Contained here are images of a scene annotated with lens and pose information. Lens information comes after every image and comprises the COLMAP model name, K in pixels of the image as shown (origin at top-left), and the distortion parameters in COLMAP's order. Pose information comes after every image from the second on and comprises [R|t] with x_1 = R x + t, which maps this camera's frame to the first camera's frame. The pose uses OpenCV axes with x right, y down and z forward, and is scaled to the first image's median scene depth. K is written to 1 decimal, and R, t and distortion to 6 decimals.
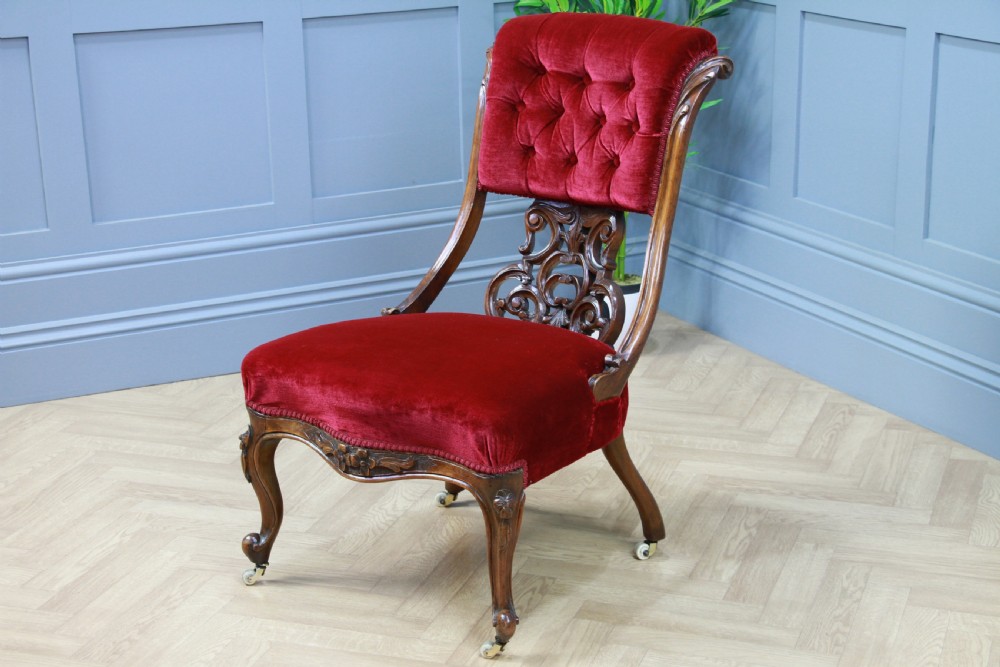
lens RADIAL K [[1881.1, 0, 499.0], [0, 1881.1, 350.5], [0, 0, 1]] dist [0.196192, 0.000000]
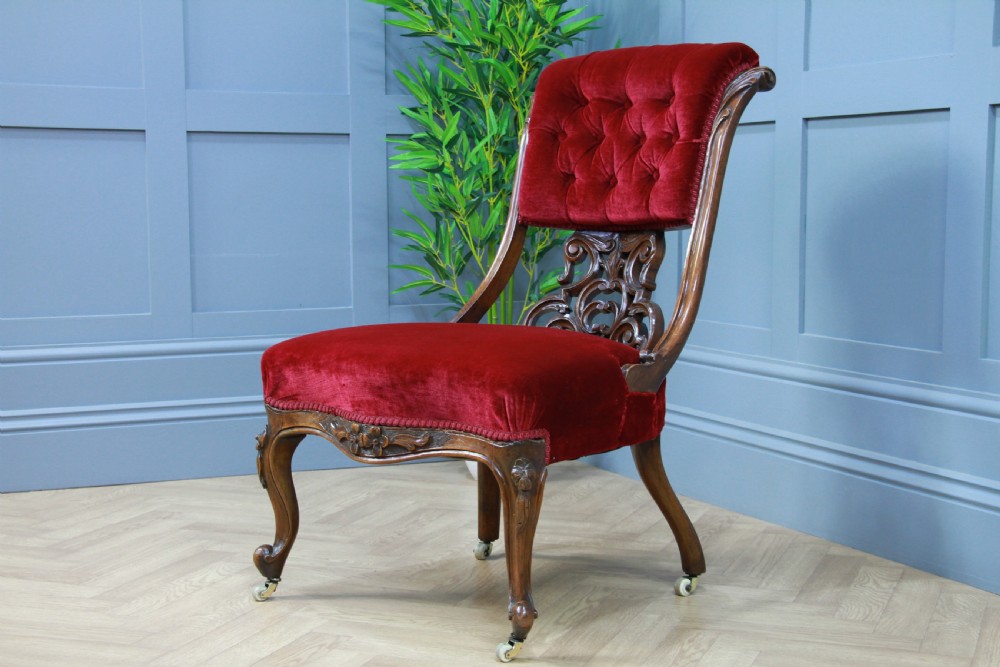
lens RADIAL K [[1517.4, 0, 504.7], [0, 1517.4, 346.2], [0, 0, 1]] dist [0.109979, 0.000000]
pose [[0.998153, 0.019678, -0.057477, 0.030673], [-0.031020, 0.978549, -0.203668, 0.149542], [0.052237, 0.205074, 0.977351, 0.237146]]
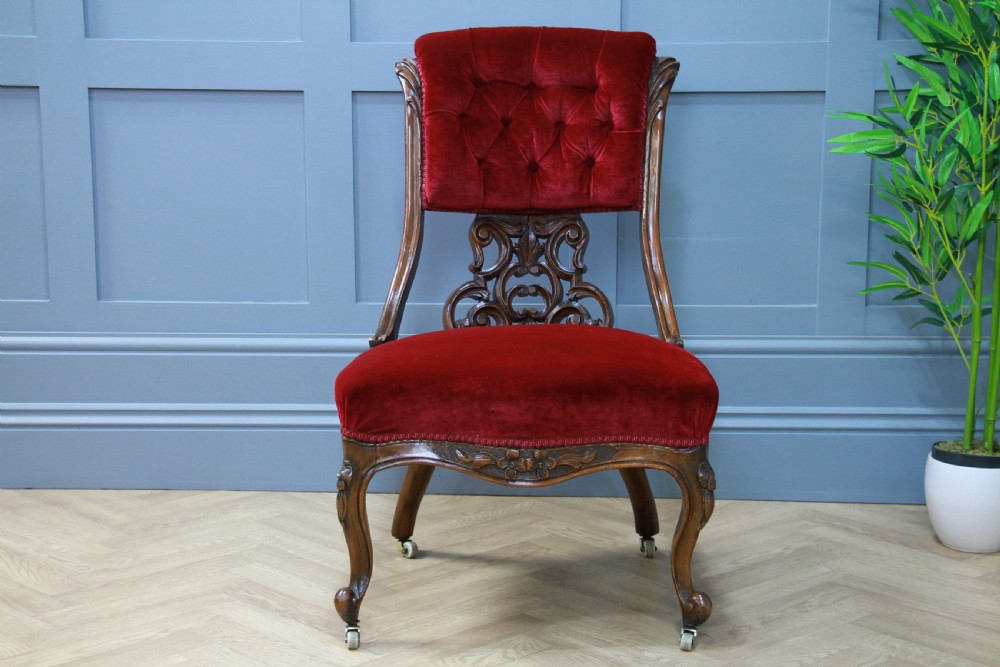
lens RADIAL K [[1881.1, 0, 495.5], [0, 1881.1, 316.1], [0, 0, 1]] dist [0.196192, 0.000000]
pose [[0.797019, -0.082438, 0.598301, -0.584106], [0.160980, 0.983799, -0.078892, 0.052064], [-0.582105, 0.159193, 0.797378, 0.235092]]
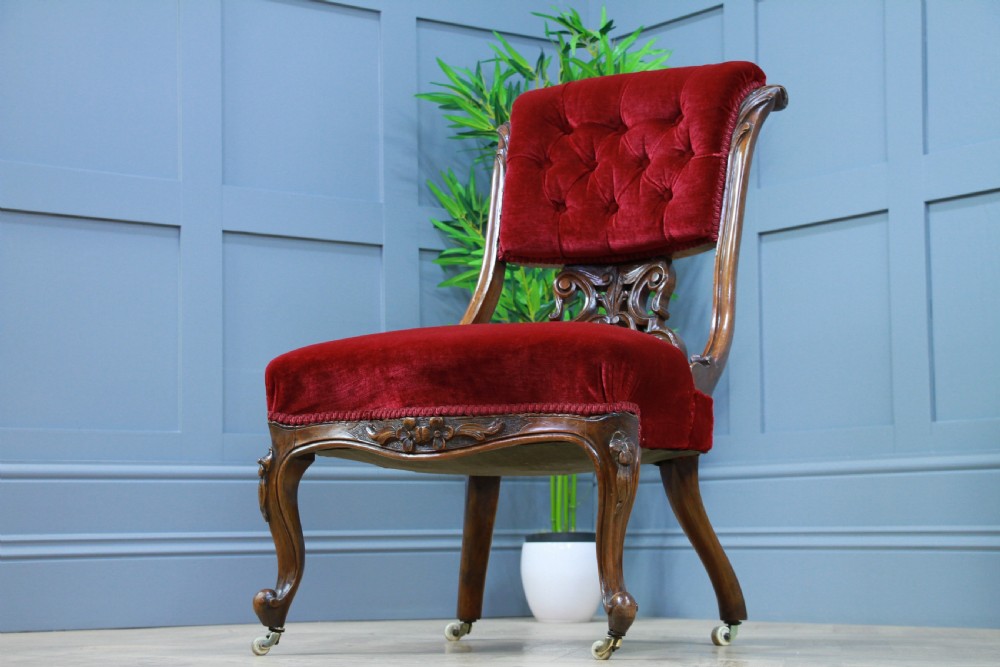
lens RADIAL K [[2071.4, 0, 501.5], [0, 2071.4, 356.6], [0, 0, 1]] dist [0.244429, 0.000000]
pose [[0.985338, 0.022037, 0.169182, -0.182582], [0.044578, 0.923922, -0.379975, 0.345281], [-0.164685, 0.381946, 0.909393, 0.131636]]
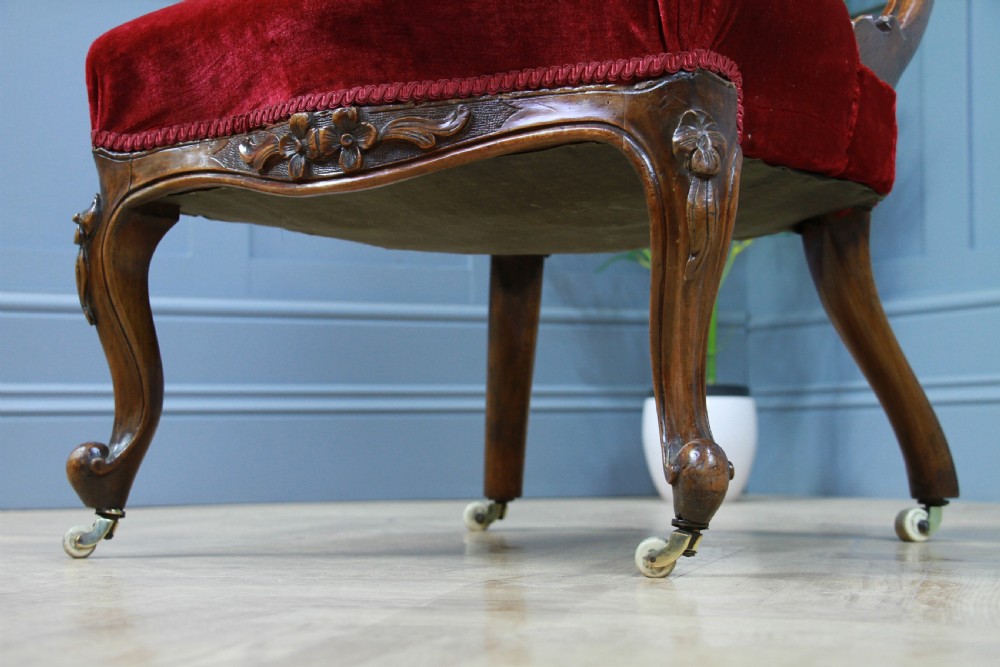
lens RADIAL K [[1730.3, 0, 497.6], [0, 1730.3, 356.2], [0, 0, 1]] dist [0.133315, 0.000000]
pose [[0.999173, 0.004709, 0.040379, -0.048603], [0.009478, 0.938916, -0.344015, 0.221810], [-0.039532, 0.344113, 0.938096, 0.584708]]
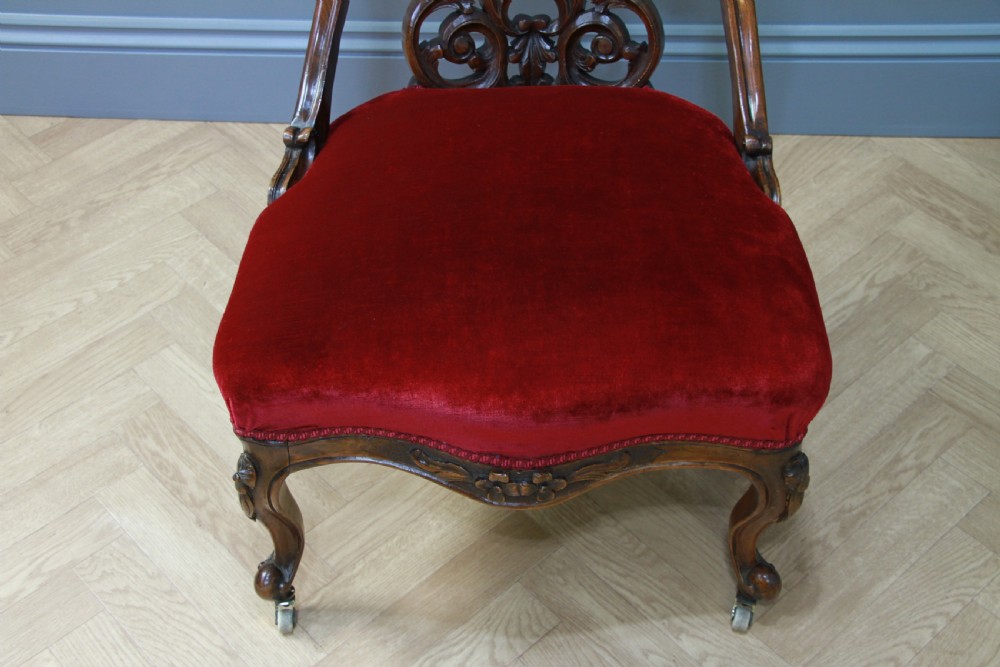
lens RADIAL K [[1438.1, 0, 500.1], [0, 1438.1, 358.8], [0, 0, 1]] dist [0.031716, 0.000000]
pose [[0.805820, -0.427579, 0.409671, -0.231284], [0.169114, 0.829182, 0.532782, -0.200580], [-0.567498, -0.360046, 0.740482, 0.621295]]
